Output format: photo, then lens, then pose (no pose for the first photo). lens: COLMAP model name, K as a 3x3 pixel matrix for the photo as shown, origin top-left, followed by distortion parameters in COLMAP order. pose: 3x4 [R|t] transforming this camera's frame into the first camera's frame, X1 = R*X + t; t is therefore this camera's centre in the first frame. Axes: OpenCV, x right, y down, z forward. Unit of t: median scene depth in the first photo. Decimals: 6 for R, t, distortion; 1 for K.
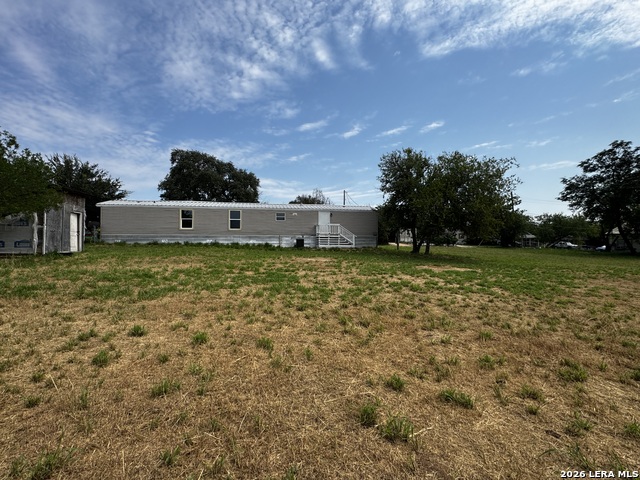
lens RADIAL K [[288.3, 0, 320.4], [0, 288.3, 241.0], [0, 0, 1]] dist [0.002836, 0.000611]
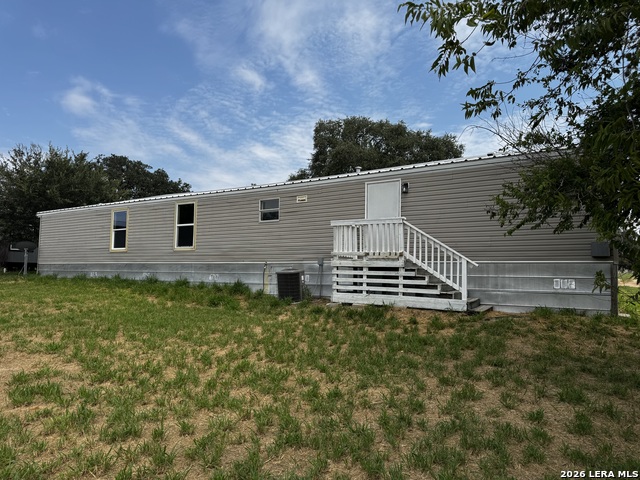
lens RADIAL K [[443.5, 0, 321.0], [0, 443.5, 237.1], [0, 0, 1]] dist [0.003125, 0.000536]
pose [[0.717225, -0.046724, -0.695273, 0.292149], [-0.005429, 0.997345, -0.072624, -0.010131], [0.696820, 0.055862, 0.715067, 0.650671]]
